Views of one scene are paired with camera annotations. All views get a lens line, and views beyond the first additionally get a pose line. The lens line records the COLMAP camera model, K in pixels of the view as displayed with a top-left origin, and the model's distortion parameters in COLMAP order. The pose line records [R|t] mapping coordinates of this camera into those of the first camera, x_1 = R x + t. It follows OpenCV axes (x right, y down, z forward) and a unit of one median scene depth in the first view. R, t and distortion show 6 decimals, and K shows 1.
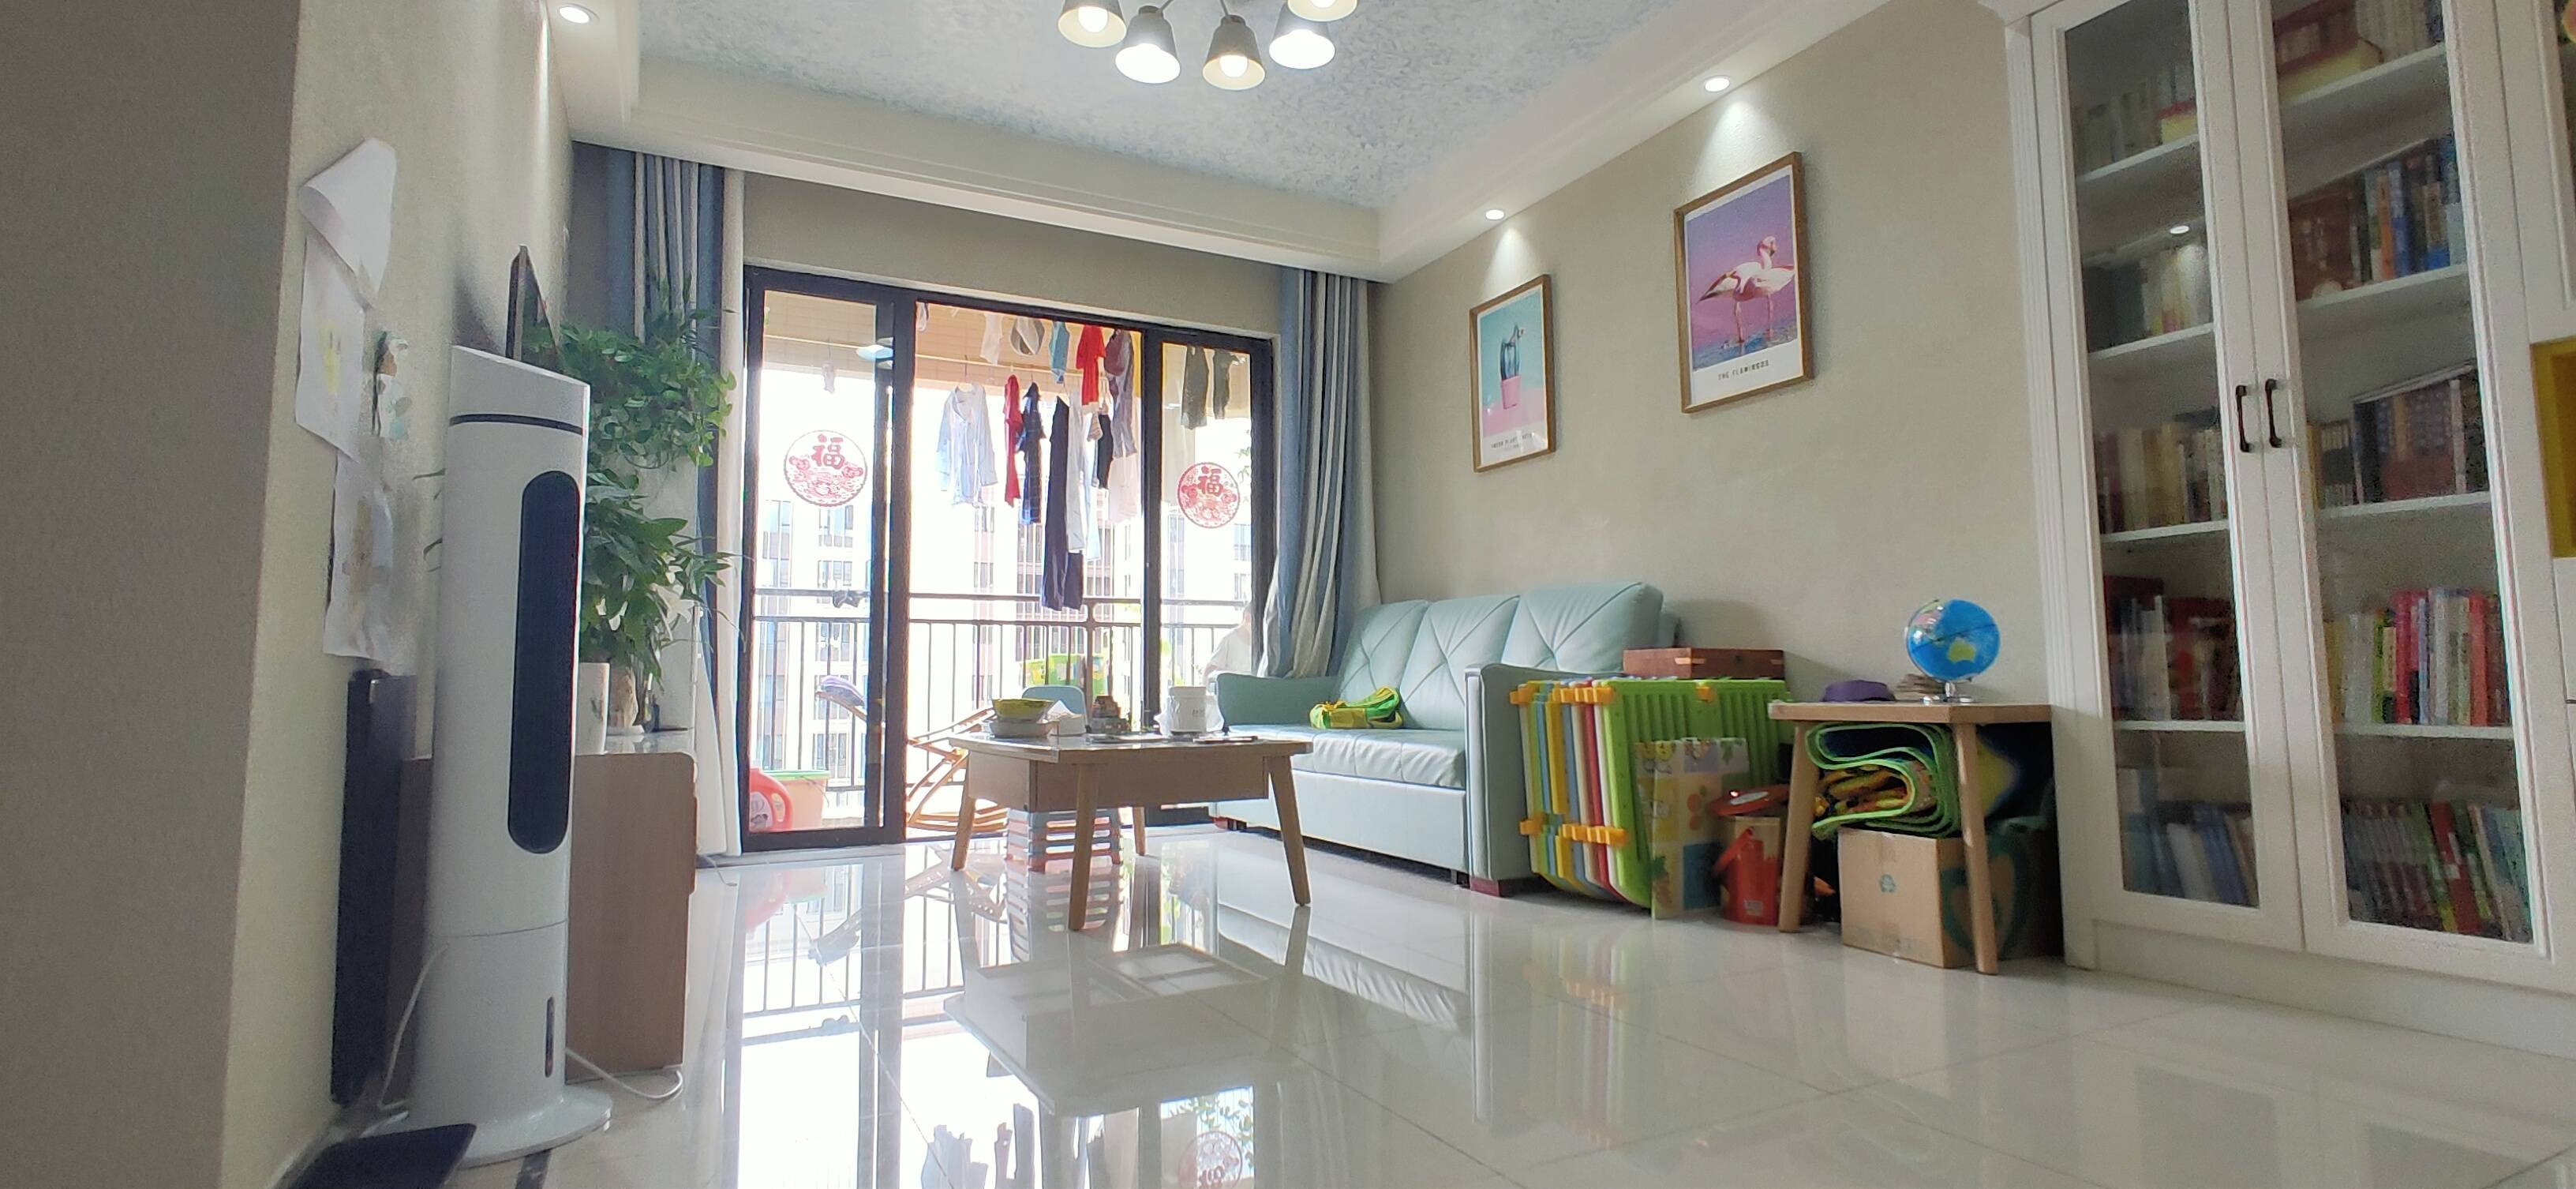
lens RADIAL K [[1211.7, 0, 1291.1], [0, 1211.7, 587.5], [0, 0, 1]] dist [-0.006116, 0.002400]
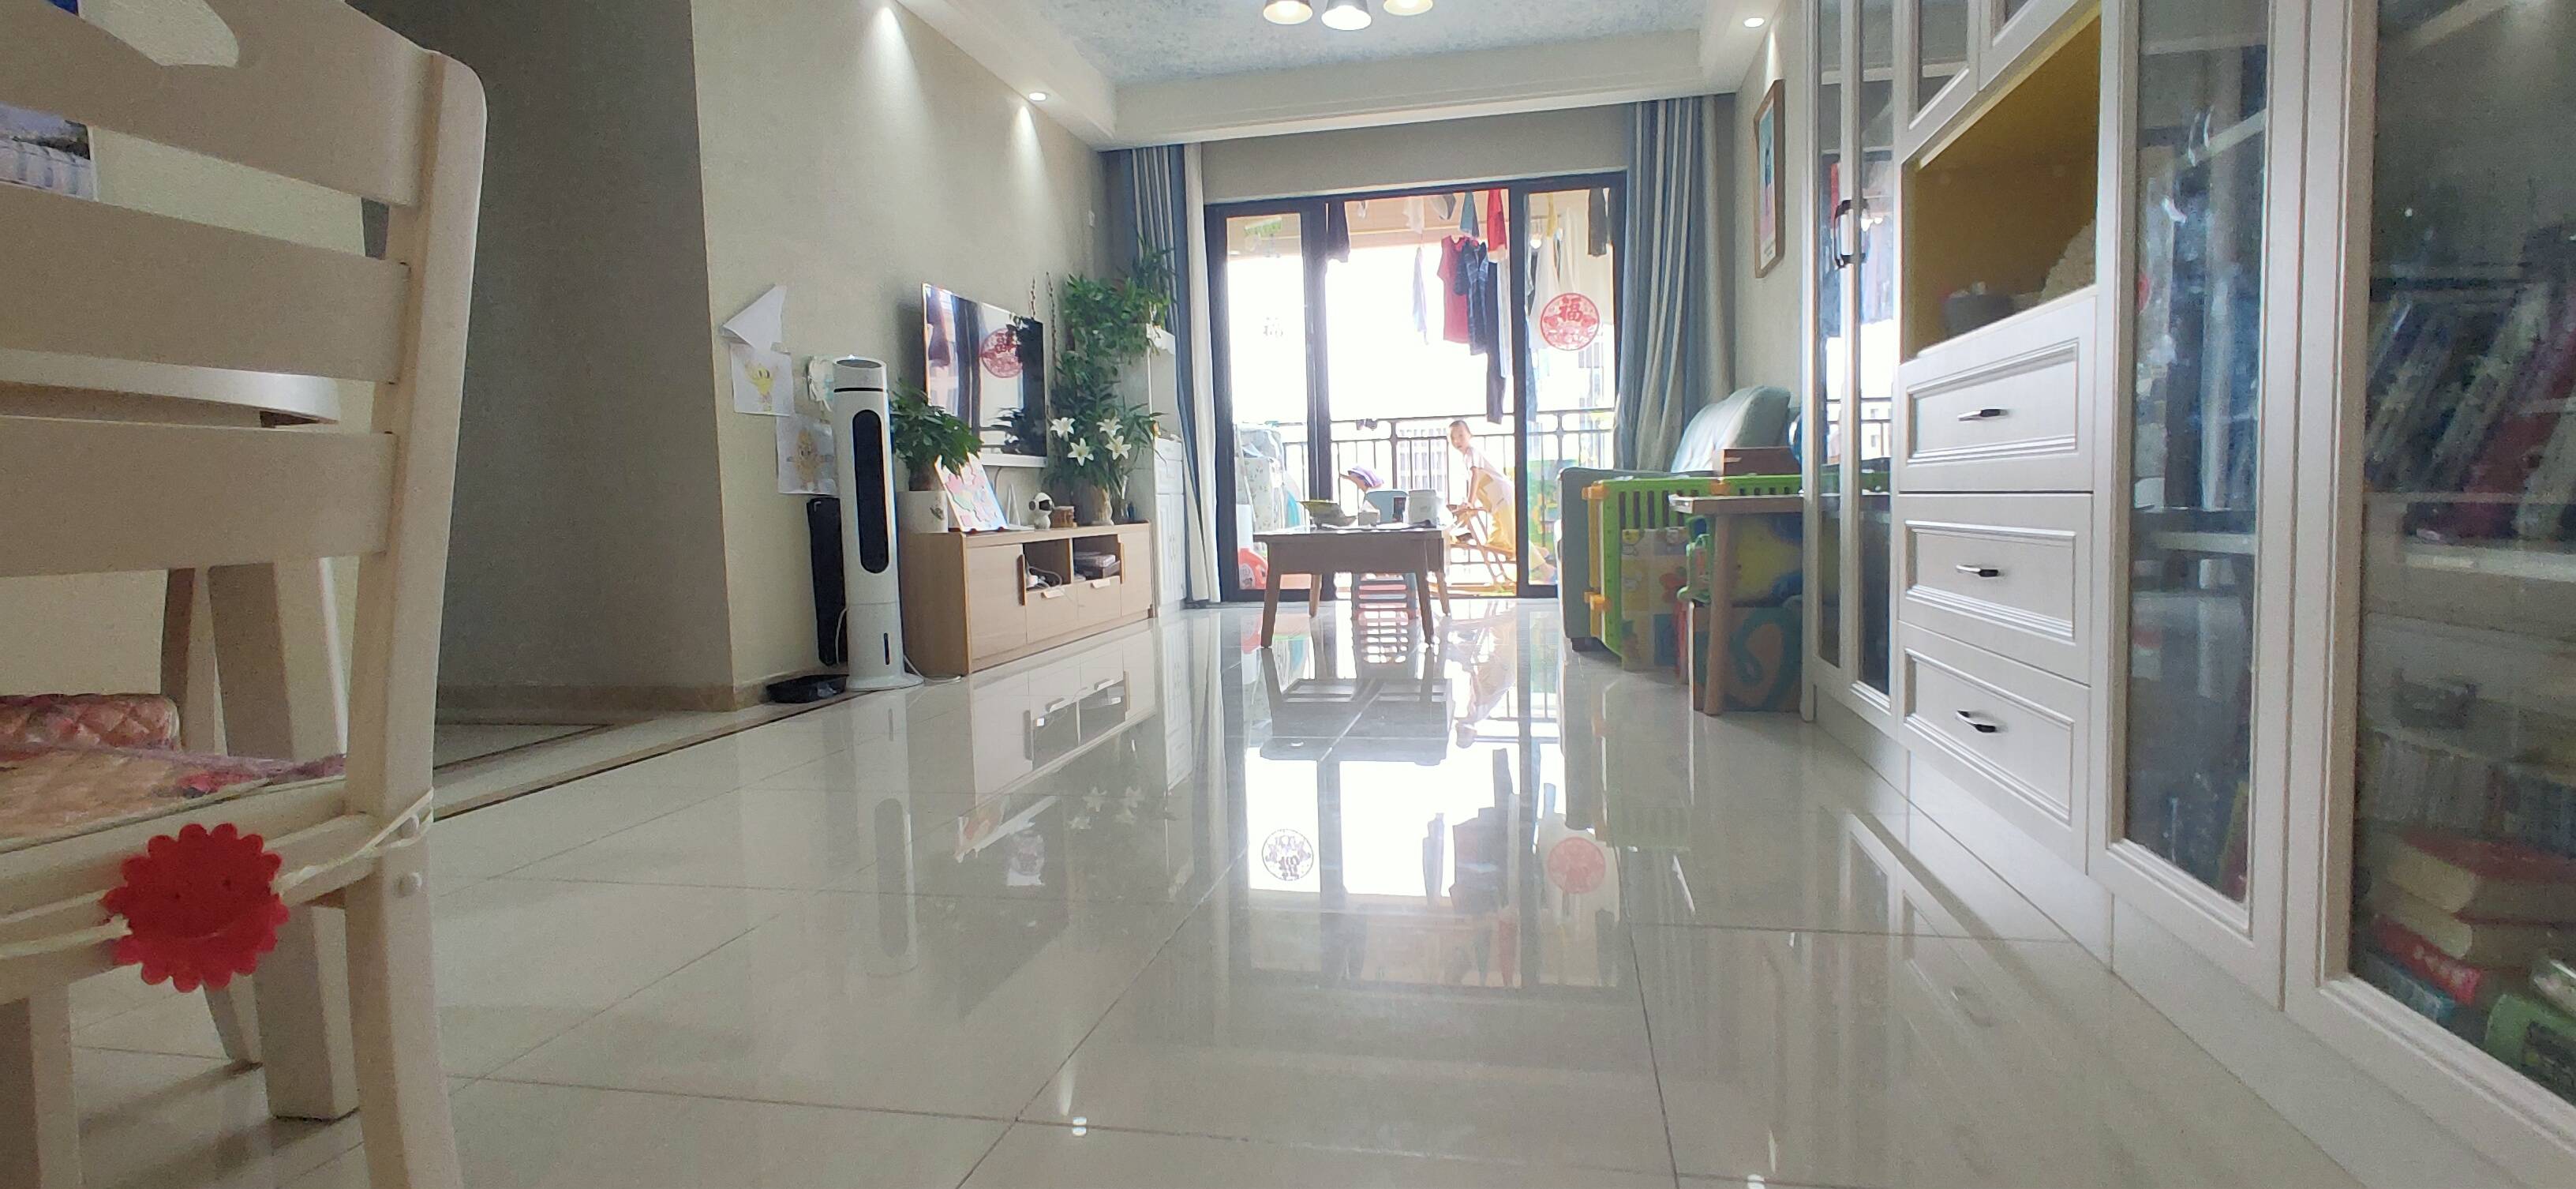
lens RADIAL K [[1211.7, 0, 1294.7], [0, 1211.7, 589.5], [0, 0, 1]] dist [-0.006116, 0.002400]
pose [[0.759486, 0.034924, -0.649585, 0.576061], [0.075791, 0.987007, 0.141678, -0.008319], [0.646093, -0.156835, 0.746971, -0.097585]]
